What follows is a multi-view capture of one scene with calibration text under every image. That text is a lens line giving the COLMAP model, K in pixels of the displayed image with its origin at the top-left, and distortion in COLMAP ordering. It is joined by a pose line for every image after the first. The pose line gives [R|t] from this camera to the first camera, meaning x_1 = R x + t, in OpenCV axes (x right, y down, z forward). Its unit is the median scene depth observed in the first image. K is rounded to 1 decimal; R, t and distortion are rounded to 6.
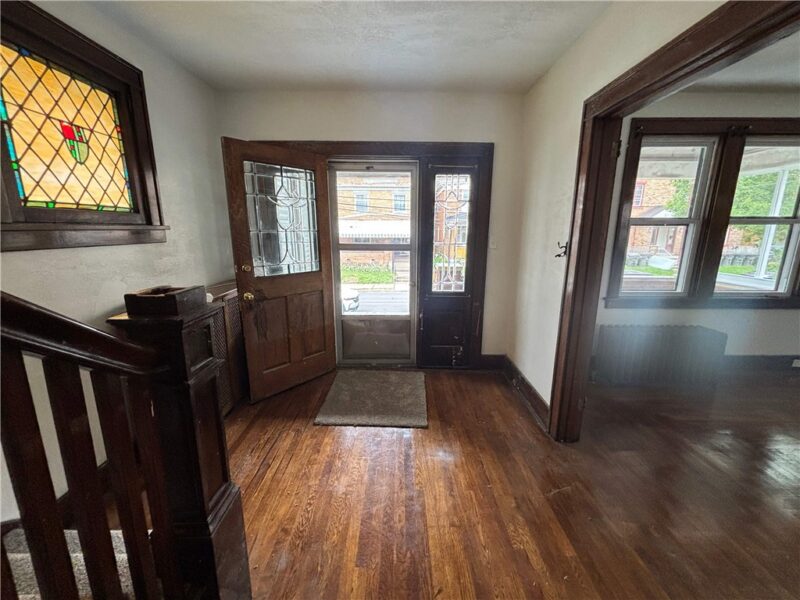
lens RADIAL K [[324.1, 0, 400.0], [0, 324.1, 300.0], [0, 0, 1]] dist [0.001074, 0.000179]
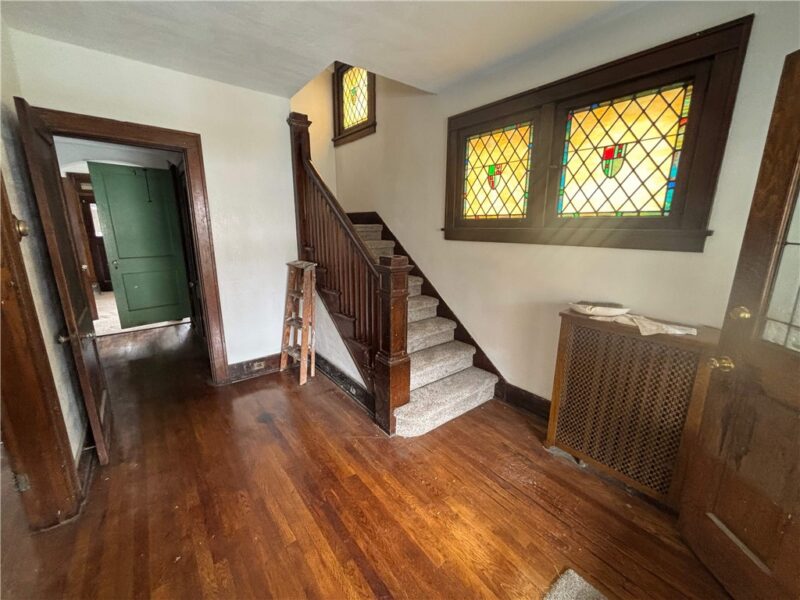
lens RADIAL K [[324.1, 0, 400.0], [0, 324.1, 300.0], [0, 0, 1]] dist [0.001074, 0.000179]
pose [[-0.787380, 0.128767, -0.602870, 0.397903], [-0.142723, 0.913295, 0.381475, -0.361188], [0.599720, 0.386409, -0.700731, 1.569909]]
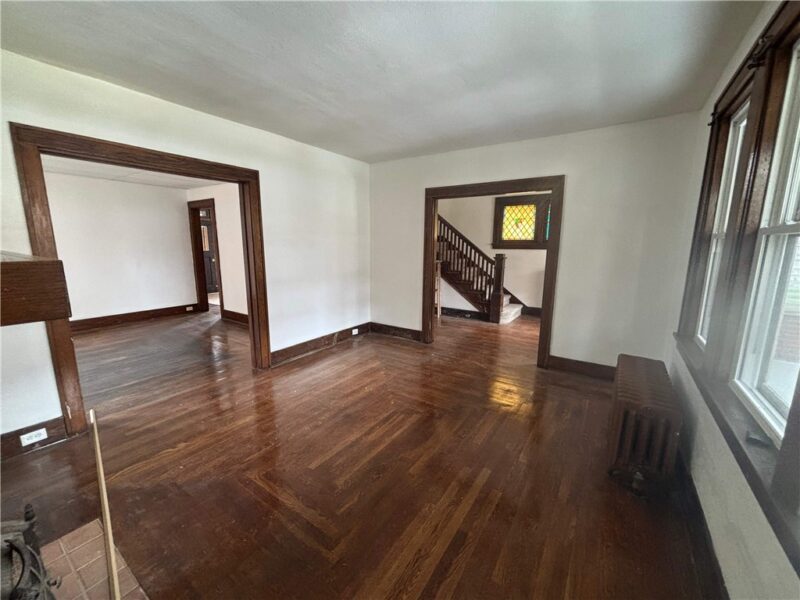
lens RADIAL K [[307.2, 0, 400.0], [0, 307.2, 300.0], [0, 0, 1]] dist [0.000405, -0.000019]
pose [[-0.553891, 0.141248, -0.820520, 2.230945], [-0.191146, 0.937609, 0.290437, -0.324484], [0.810351, 0.317709, -0.492334, 1.508746]]
